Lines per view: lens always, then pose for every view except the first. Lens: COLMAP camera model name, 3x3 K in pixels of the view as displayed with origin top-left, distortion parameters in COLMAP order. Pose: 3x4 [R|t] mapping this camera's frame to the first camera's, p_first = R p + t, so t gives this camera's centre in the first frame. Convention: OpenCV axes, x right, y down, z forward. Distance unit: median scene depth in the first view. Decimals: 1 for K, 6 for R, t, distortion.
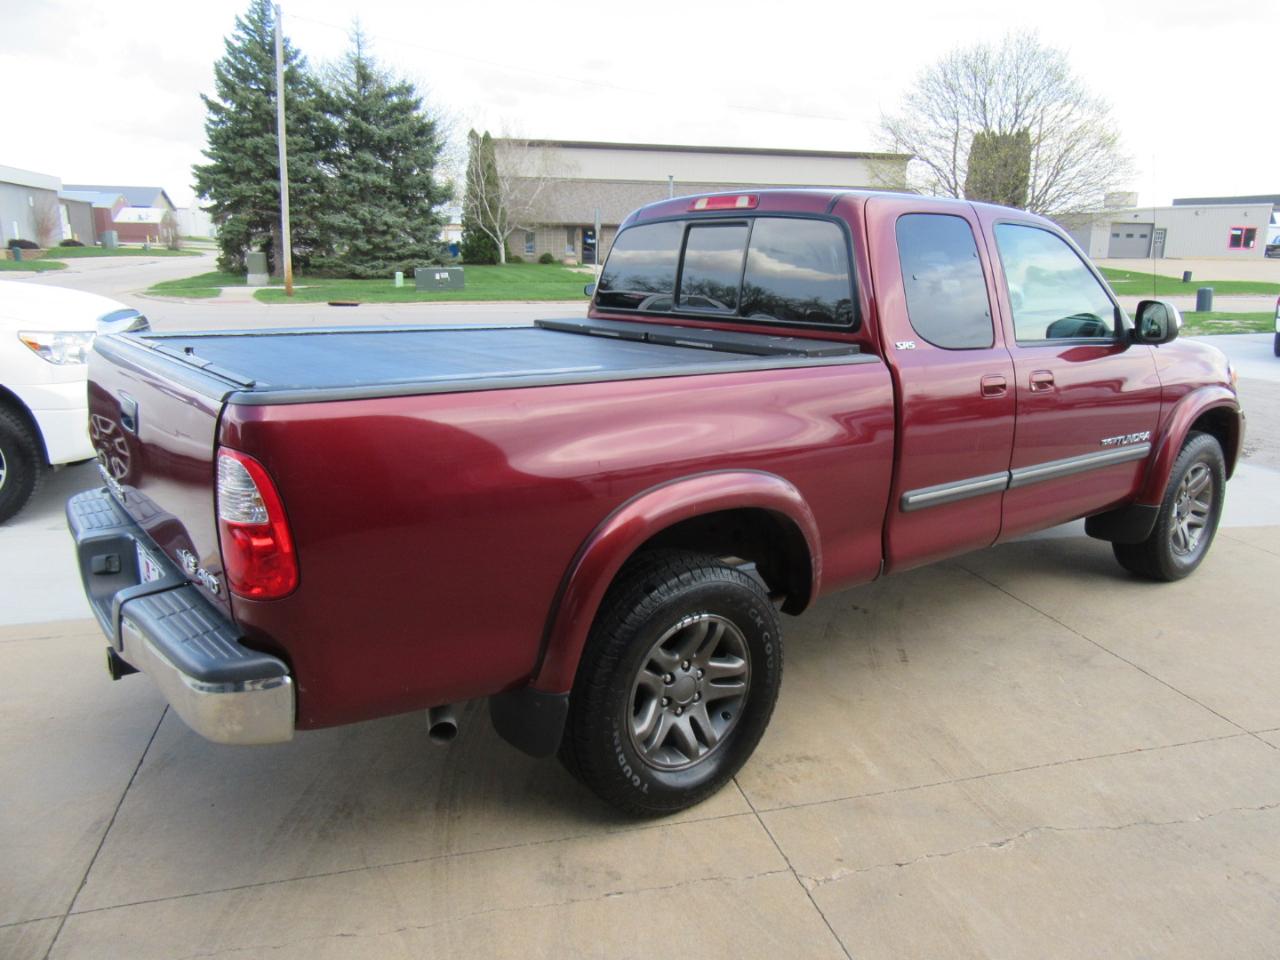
lens RADIAL K [[966.3, 0, 640.6], [0, 966.3, 480.1], [0, 0, 1]] dist [0.004954, 0.005753]
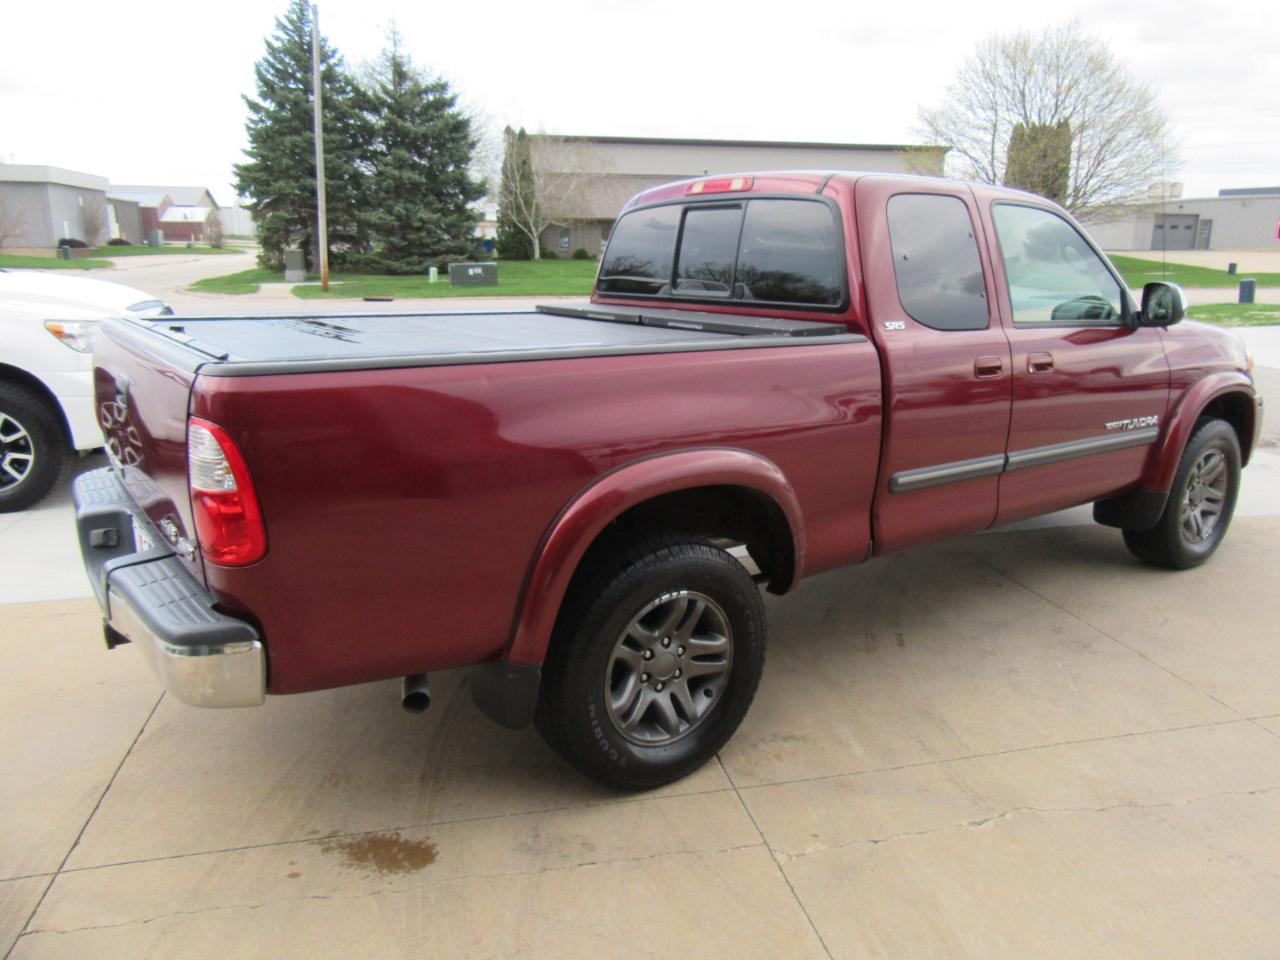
lens RADIAL K [[966.5, 0, 640.0], [0, 966.5, 480.0], [0, 0, 1]] dist [0.000207, 0.007395]
pose [[0.999225, 0.003370, -0.039213, 0.005931], [-0.003223, 0.999988, 0.003817, 0.001950], [0.039225, -0.003687, 0.999224, -0.000669]]
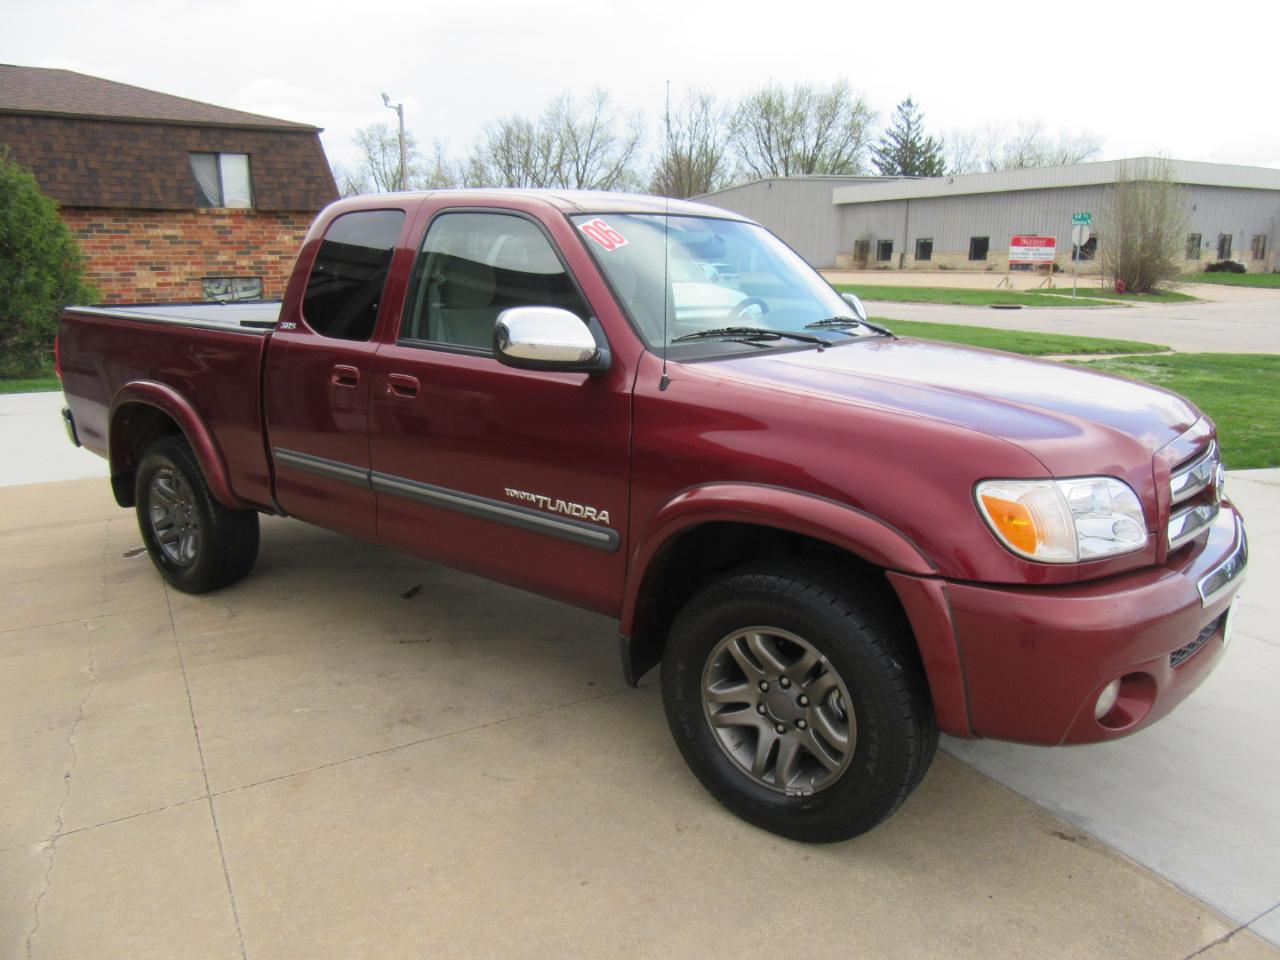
lens RADIAL K [[955.1, 0, 634.6], [0, 955.1, 479.9], [0, 0, 1]] dist [-0.007970, -0.001060]
pose [[0.223401, 0.210429, -0.951741, 0.176076], [-0.225033, 0.961175, 0.159693, -0.027688], [0.948394, 0.178498, 0.262081, 0.130346]]
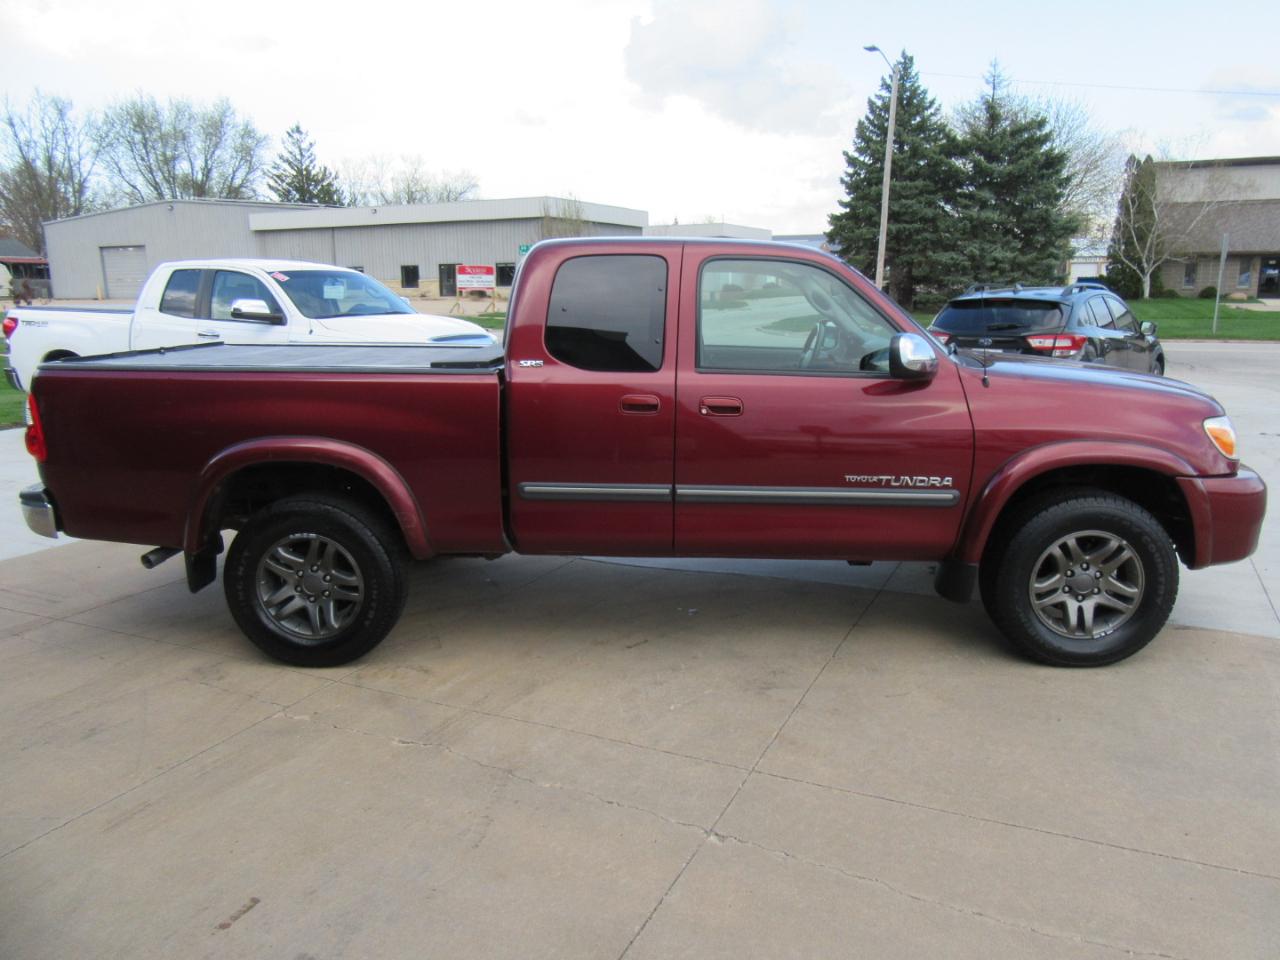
lens RADIAL K [[966.3, 0, 640.6], [0, 966.3, 480.1], [0, 0, 1]] dist [0.004954, 0.005753]
pose [[0.756854, 0.115321, -0.643329, 0.137417], [-0.138427, 0.990264, 0.014657, -0.003375], [0.638756, 0.077961, 0.765449, 0.018031]]
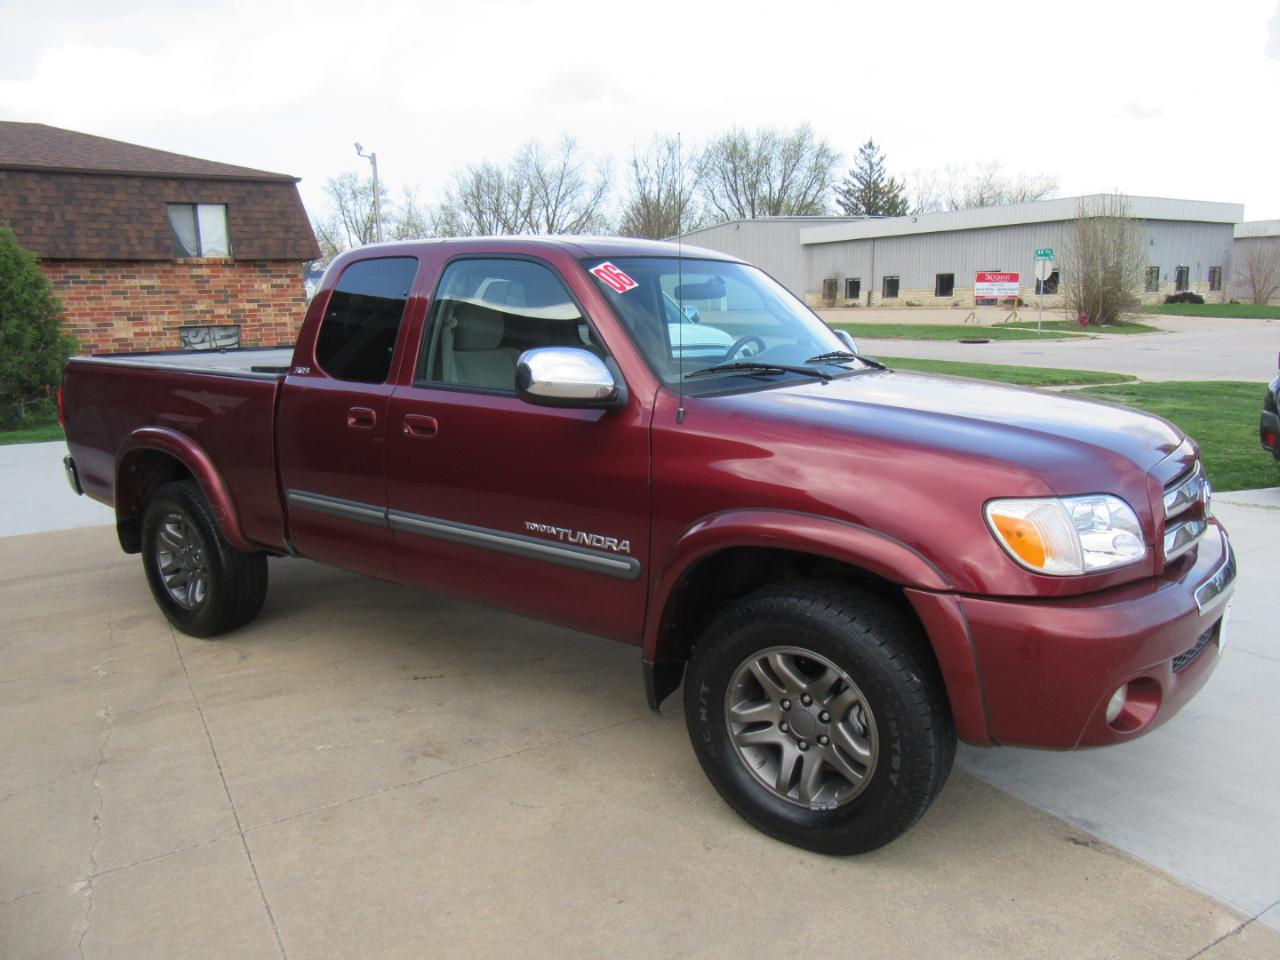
lens RADIAL K [[956.0, 0, 635.2], [0, 956.0, 479.7], [0, 0, 1]] dist [-0.001320, -0.007595]
pose [[0.254342, 0.164260, -0.953063, 0.179328], [-0.206177, 0.972025, 0.112507, -0.026277], [0.944882, 0.167884, 0.281094, 0.124750]]
